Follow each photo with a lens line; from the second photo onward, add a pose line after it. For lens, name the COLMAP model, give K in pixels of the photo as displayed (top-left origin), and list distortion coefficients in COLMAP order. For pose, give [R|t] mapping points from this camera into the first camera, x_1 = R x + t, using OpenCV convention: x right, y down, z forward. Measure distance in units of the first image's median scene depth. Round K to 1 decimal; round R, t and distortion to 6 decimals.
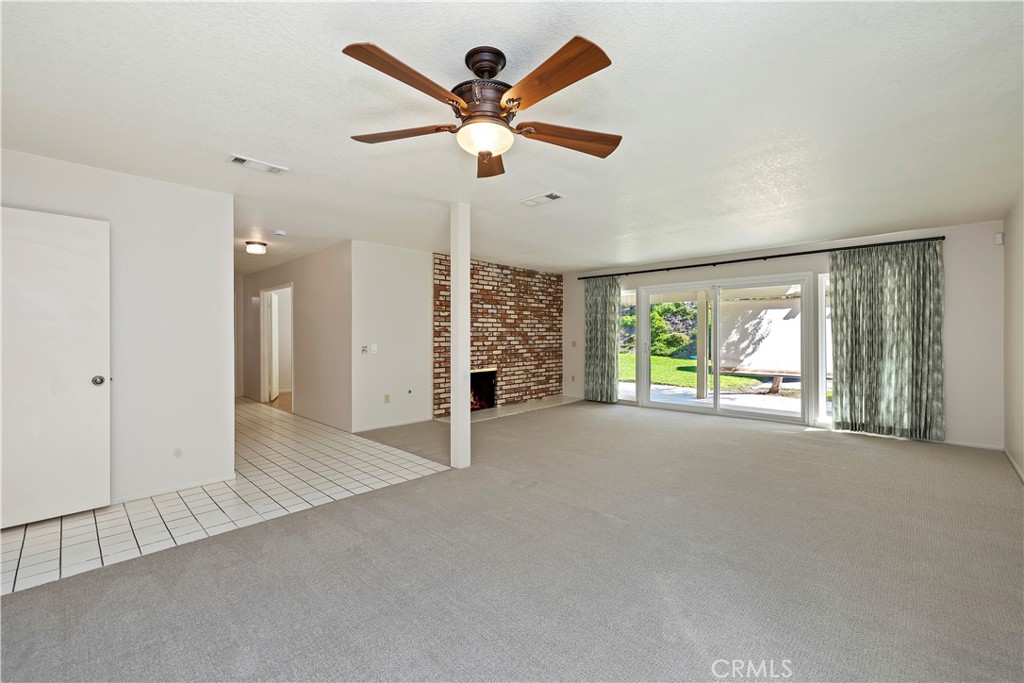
lens RADIAL K [[435.8, 0, 508.0], [0, 435.8, 335.6], [0, 0, 1]] dist [0.002296, 0.000798]
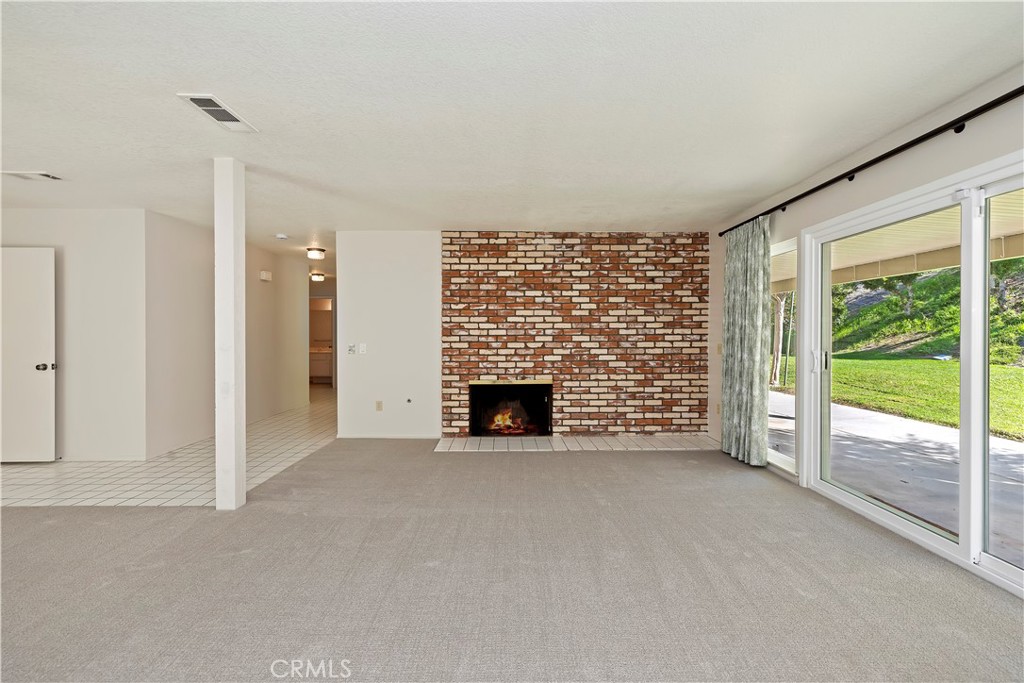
lens RADIAL K [[435.8, 0, 508.9], [0, 435.8, 338.1], [0, 0, 1]] dist [0.002296, 0.000798]
pose [[0.692728, 0.006032, -0.721174, 0.435887], [-0.001303, 0.999974, 0.007112, 0.001173], [0.721198, -0.003987, 0.692718, 0.467953]]
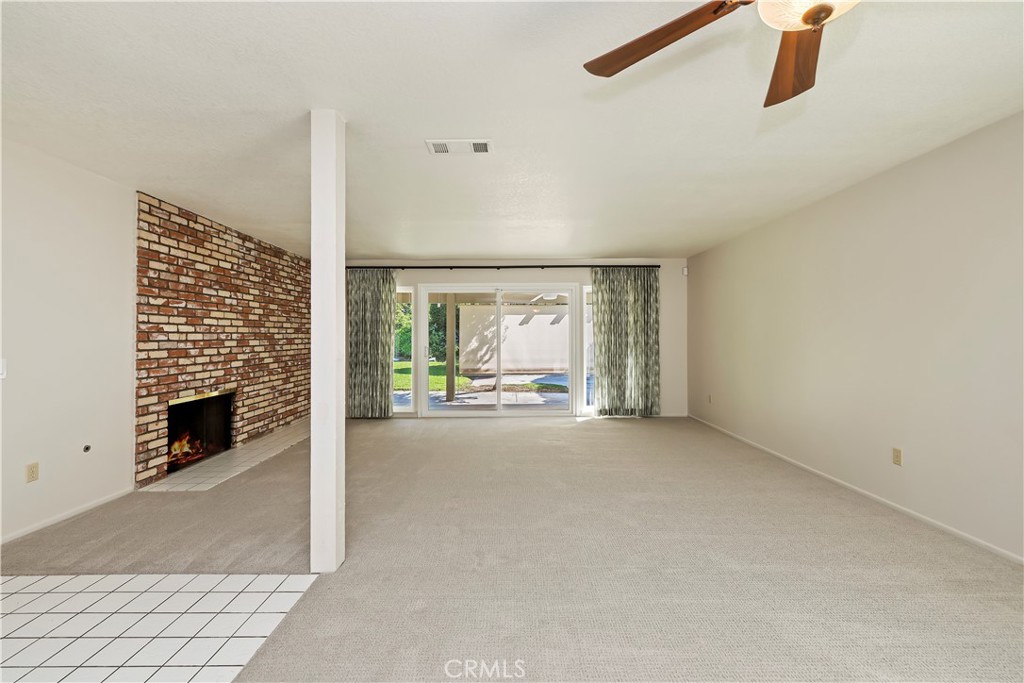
lens RADIAL K [[435.8, 0, 512.0], [0, 435.8, 334.5], [0, 0, 1]] dist [0.002296, 0.000798]
pose [[0.714954, 0.003466, 0.699163, -0.192139], [0.001758, 0.999976, -0.006755, -0.001376], [-0.699170, 0.006059, 0.714930, 0.234551]]
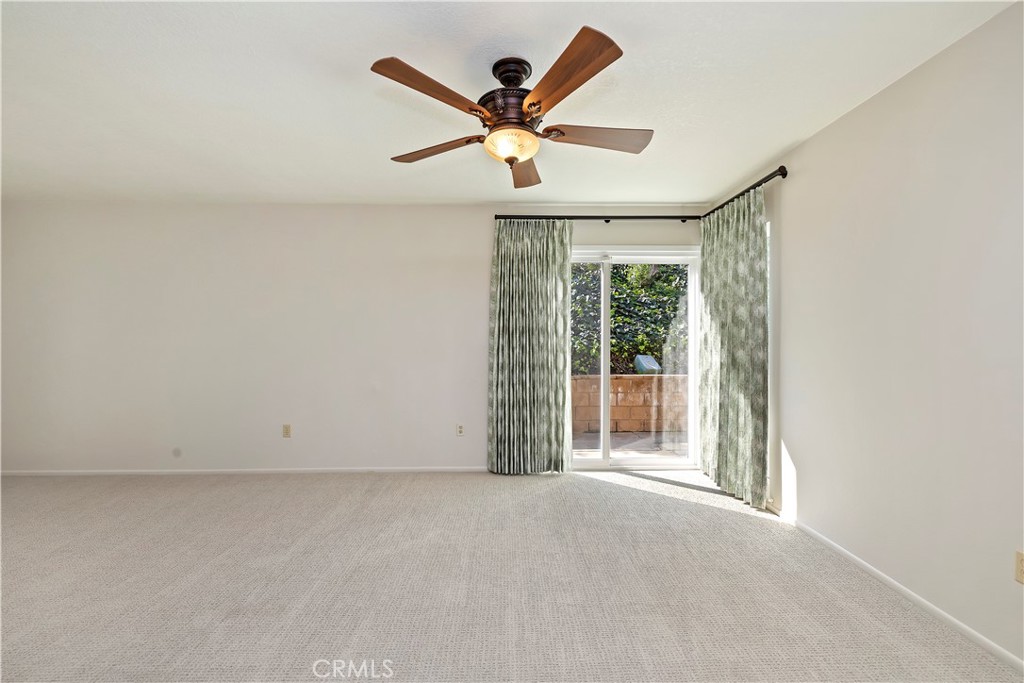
lens RADIAL K [[435.8, 0, 516.3], [0, 435.8, 332.8], [0, 0, 1]] dist [0.002296, 0.000798]
pose [[-0.715484, 0.014835, 0.698472, -0.207377], [0.006858, 0.999876, -0.014211, 0.004018], [-0.698595, -0.005377, -0.715497, 0.468636]]
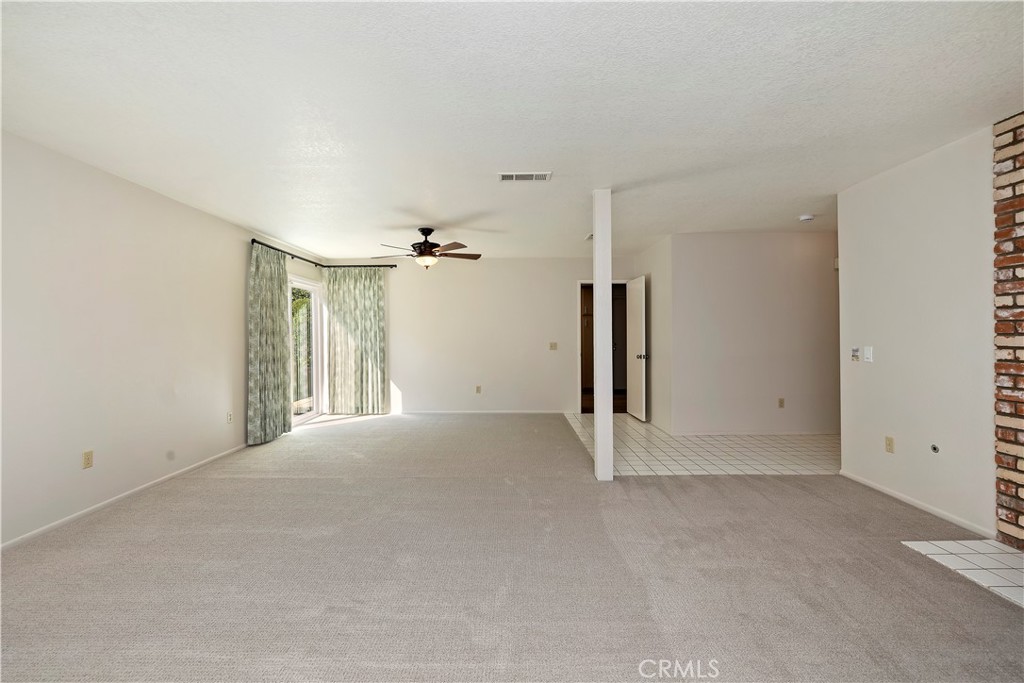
lens RADIAL K [[435.8, 0, 512.8], [0, 435.8, 336.4], [0, 0, 1]] dist [0.002296, 0.000798]
pose [[-0.715582, 0.005040, -0.698510, 0.374909], [0.004780, 0.999986, 0.002319, 0.001031], [0.698512, -0.001680, -0.715596, 0.860624]]
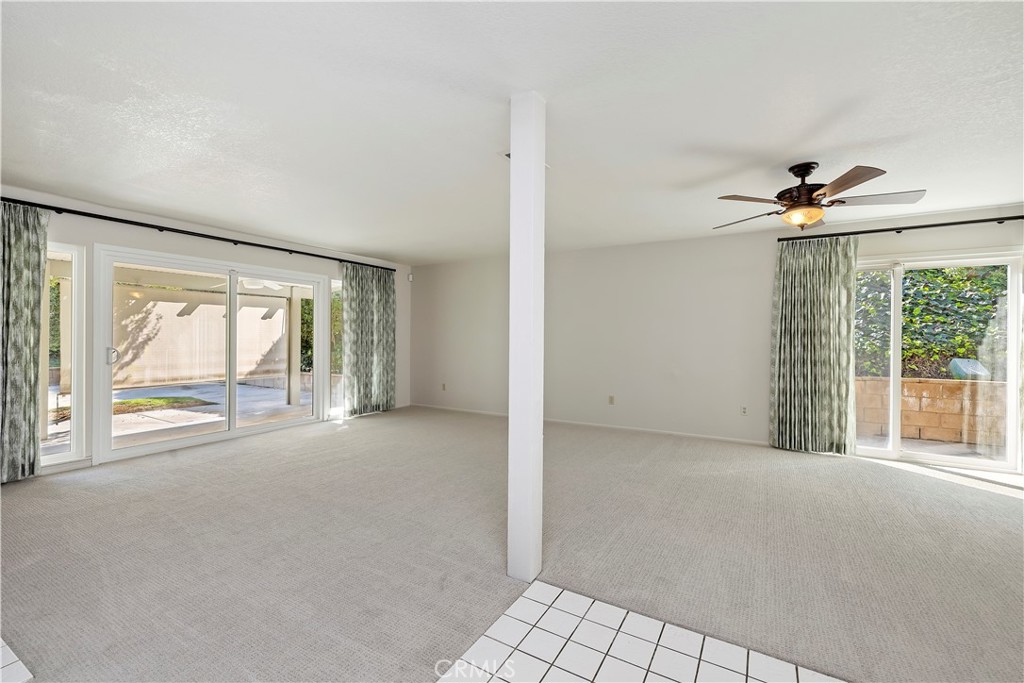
lens RADIAL K [[435.8, 0, 513.8], [0, 435.8, 335.4], [0, 0, 1]] dist [0.002296, 0.000798]
pose [[-0.240550, 0.005800, 0.970620, -0.358472], [-0.002523, 0.999975, -0.006601, 0.003738], [-0.970634, -0.004036, -0.240529, 0.648171]]
